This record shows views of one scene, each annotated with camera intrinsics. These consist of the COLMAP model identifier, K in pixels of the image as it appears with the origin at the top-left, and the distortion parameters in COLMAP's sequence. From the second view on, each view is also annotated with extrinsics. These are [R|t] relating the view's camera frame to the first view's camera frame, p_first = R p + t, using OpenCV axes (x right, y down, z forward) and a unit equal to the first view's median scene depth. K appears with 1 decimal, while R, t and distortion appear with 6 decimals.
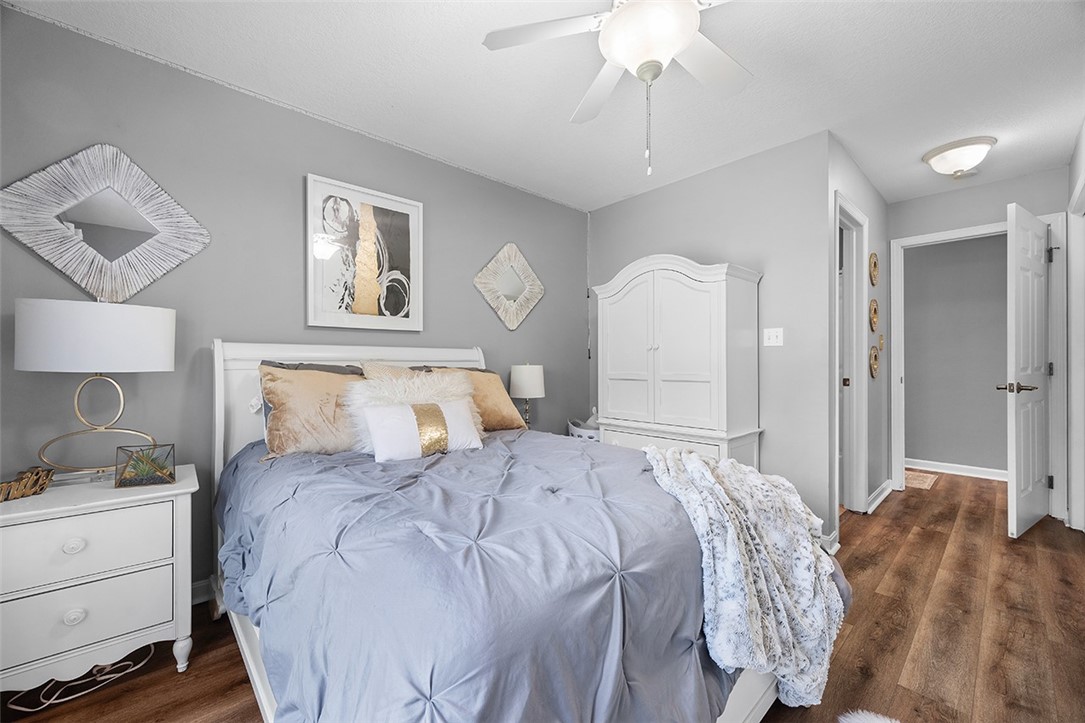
lens RADIAL K [[432.3, 0, 542.5], [0, 432.3, 361.5], [0, 0, 1]] dist [-0.000449, -0.000161]
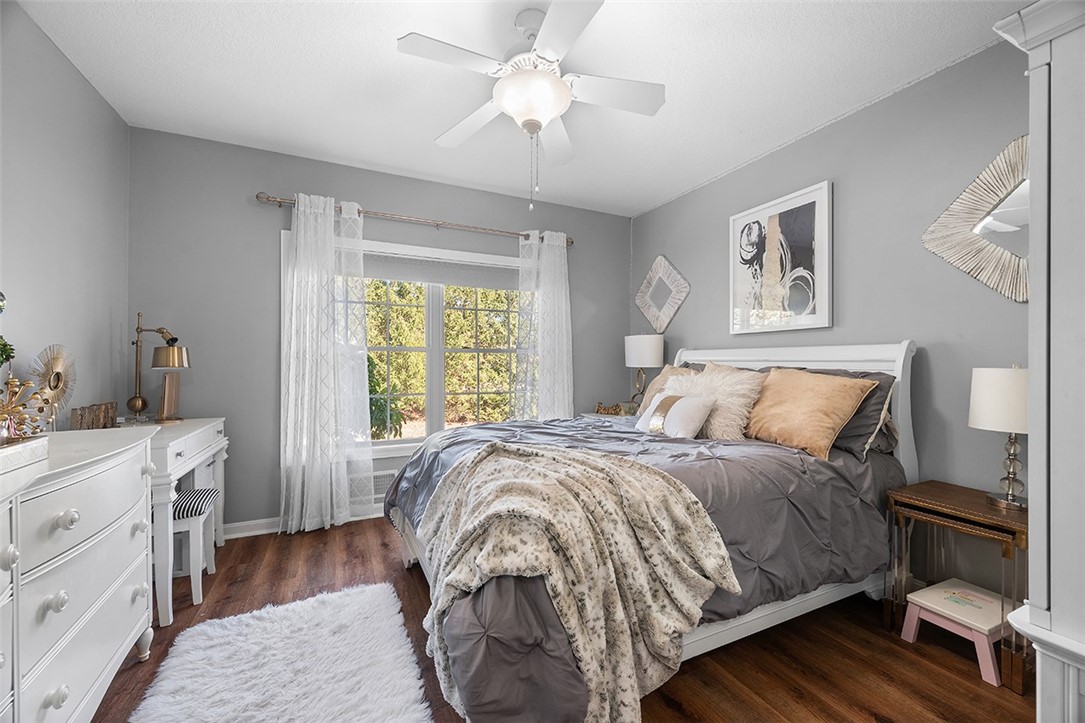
lens RADIAL K [[432.3, 0, 542.5], [0, 432.3, 361.5], [0, 0, 1]] dist [-0.000449, -0.000161]
pose [[-0.295561, -0.001870, -0.955322, 0.778367], [0.001249, 0.999996, -0.002344, 0.001753], [0.955323, -0.001886, -0.295558, 0.756492]]
